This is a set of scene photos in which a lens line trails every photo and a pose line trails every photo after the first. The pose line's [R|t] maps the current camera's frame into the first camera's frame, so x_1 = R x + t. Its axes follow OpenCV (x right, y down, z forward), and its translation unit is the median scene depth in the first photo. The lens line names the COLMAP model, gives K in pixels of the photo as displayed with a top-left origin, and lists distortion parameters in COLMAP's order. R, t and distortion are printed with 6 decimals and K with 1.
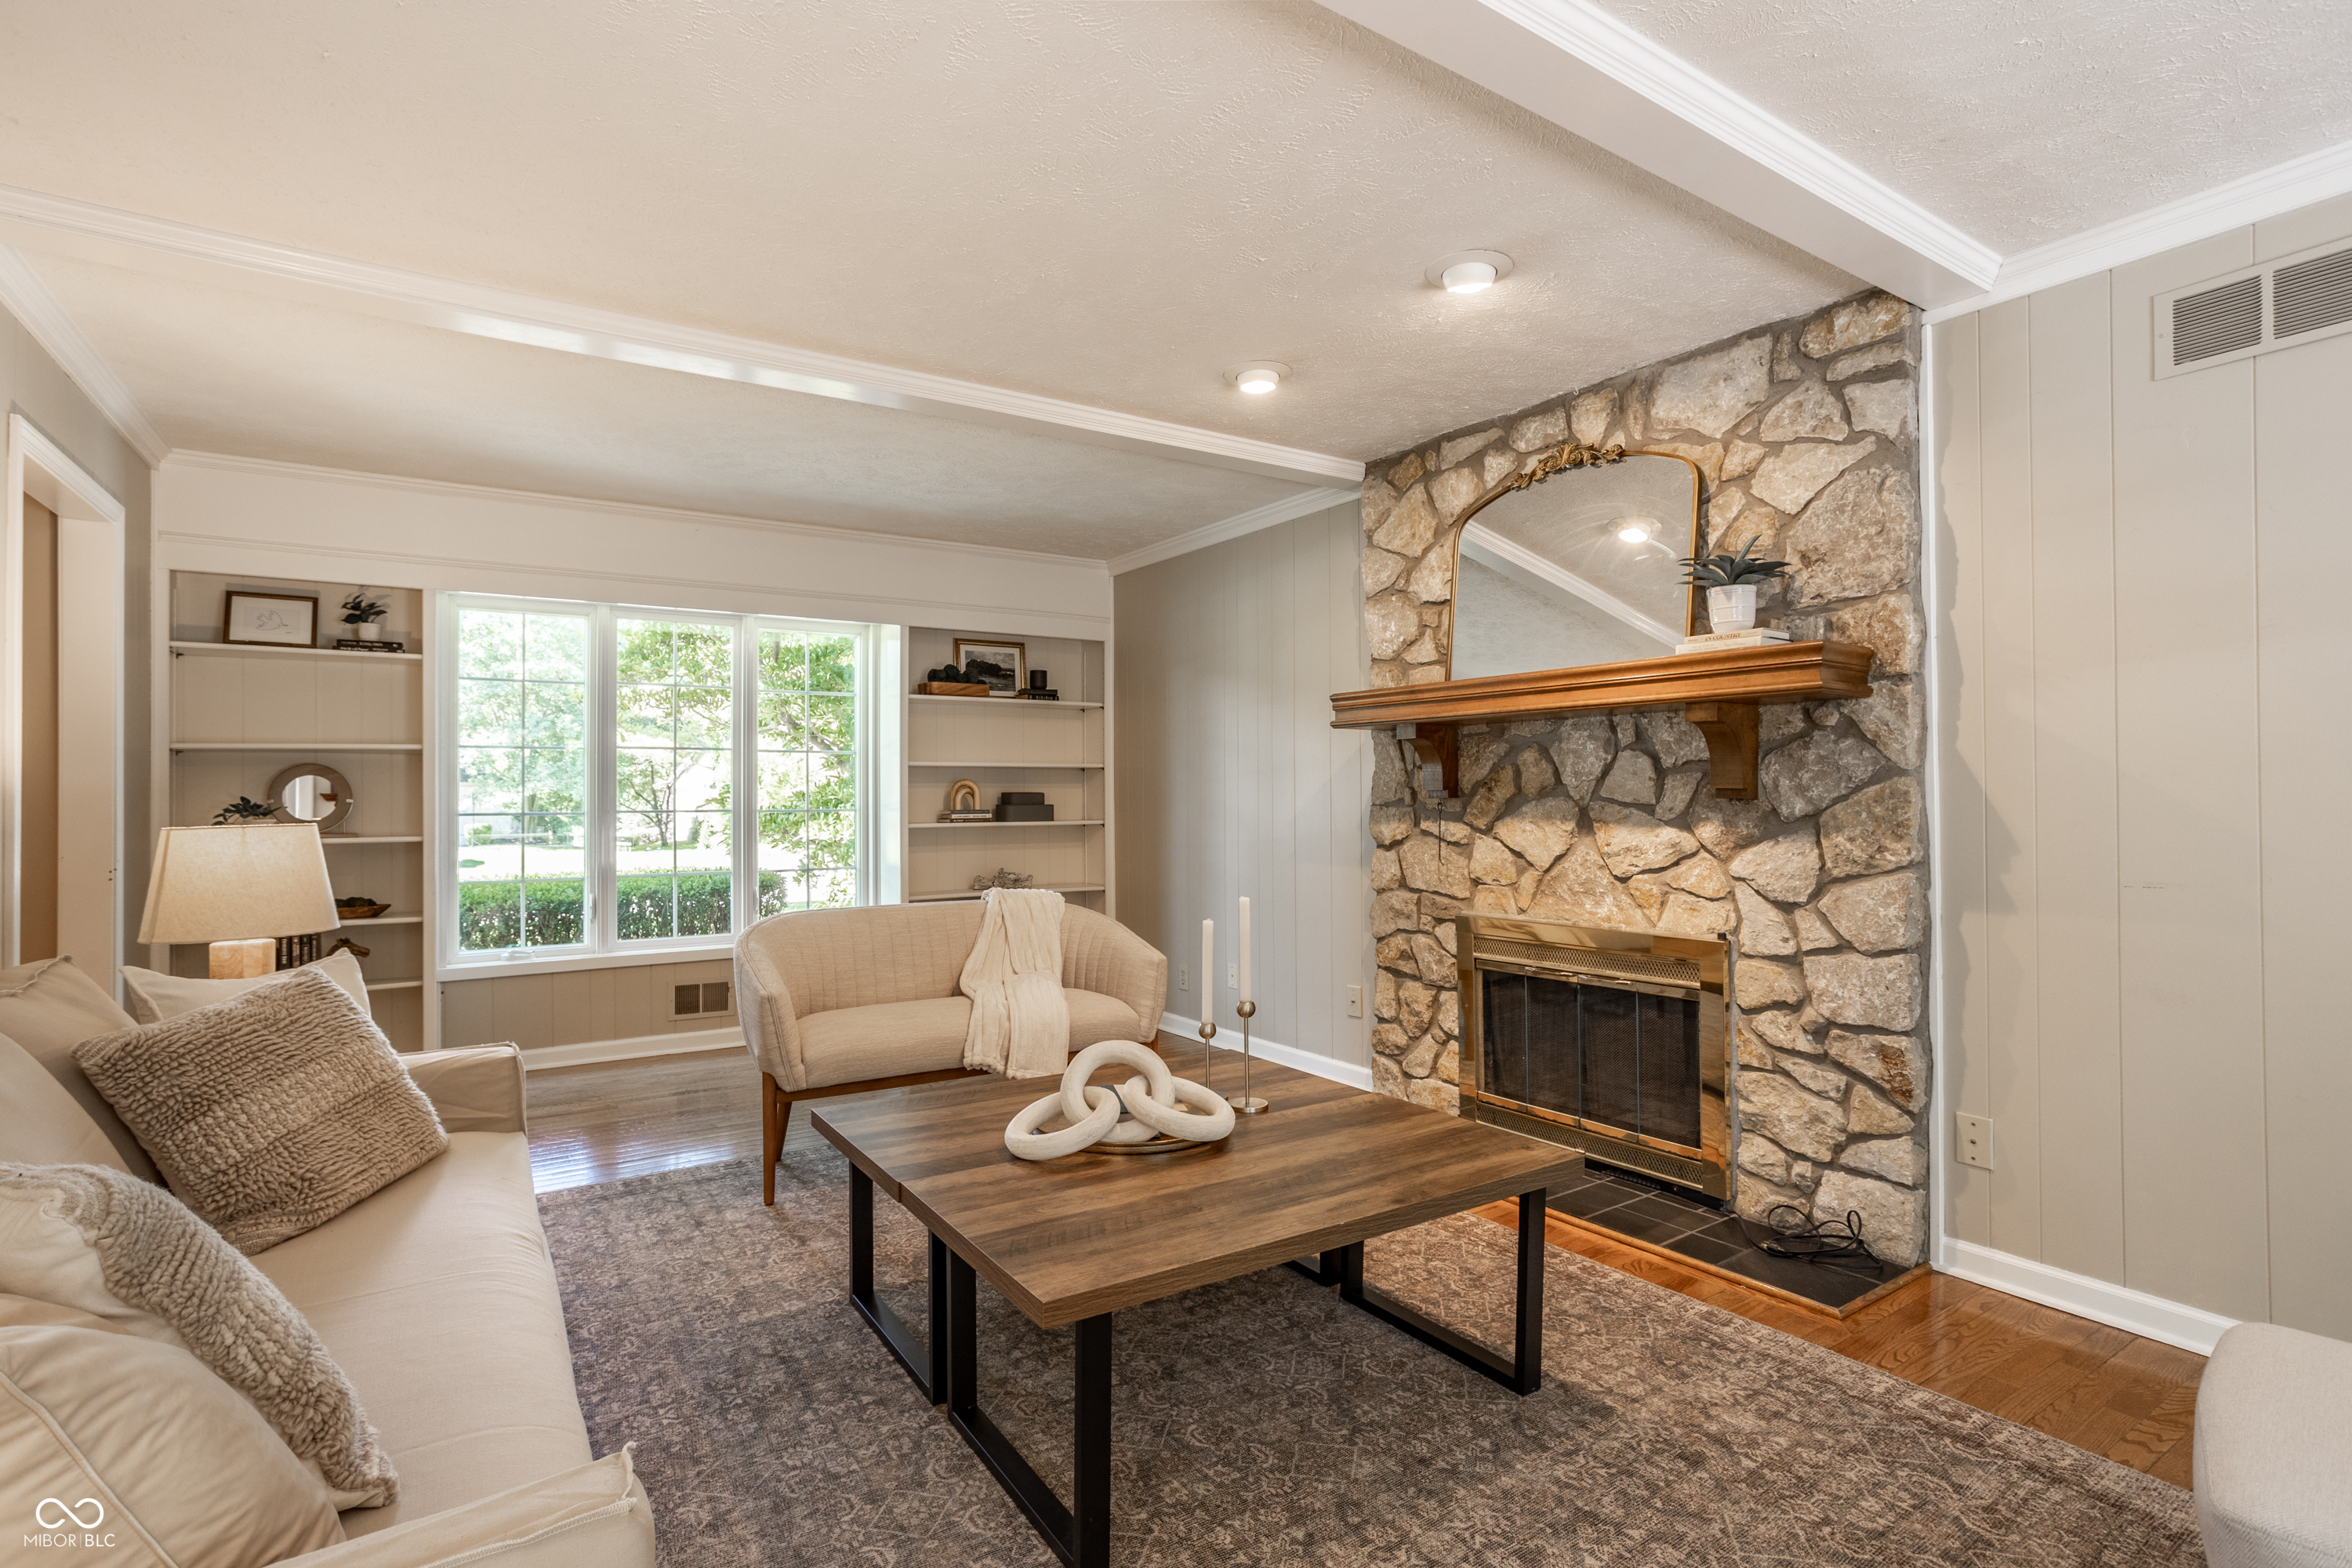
lens RADIAL K [[1145.7, 0, 1168.6], [0, 1145.7, 781.3], [0, 0, 1]] dist [-0.023787, 0.007861]
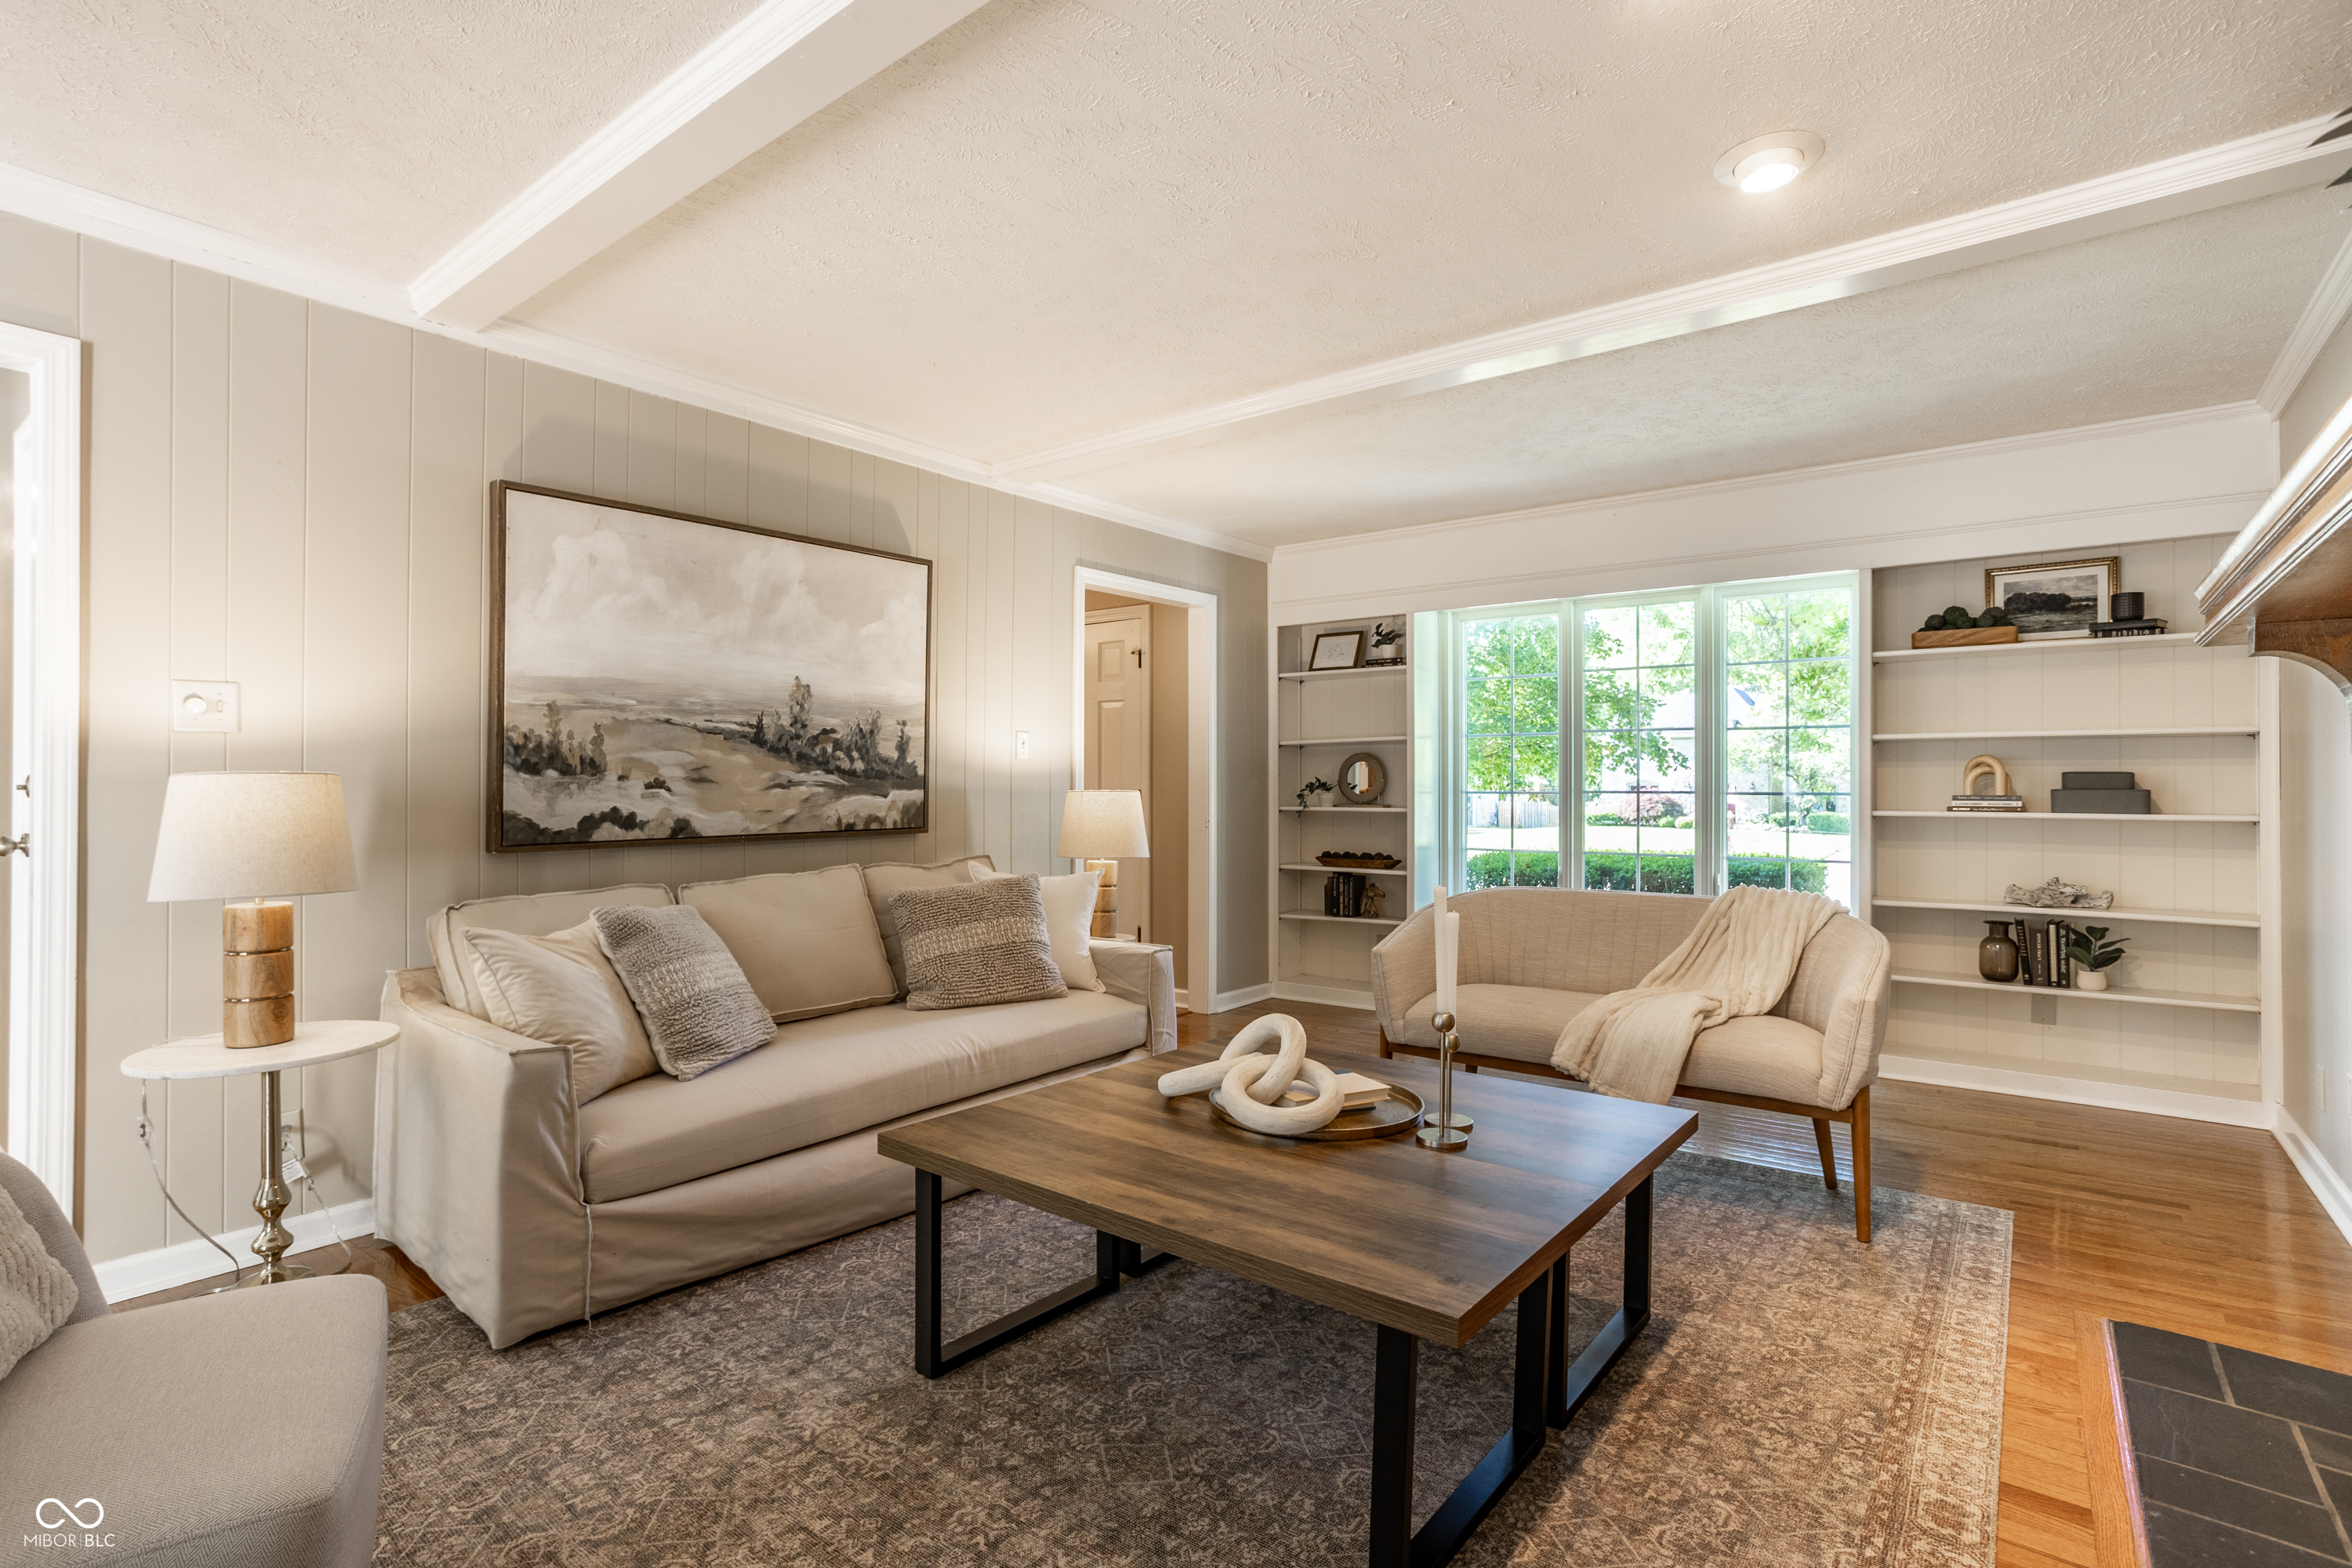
lens RADIAL K [[1145.7, 0, 1152.4], [0, 1145.7, 782.3], [0, 0, 1]] dist [-0.023787, 0.007861]
pose [[0.304384, 0.002307, -0.952546, 1.451634], [0.006719, 0.999967, 0.004569, 0.035880], [0.952526, -0.007791, 0.304359, 1.011559]]
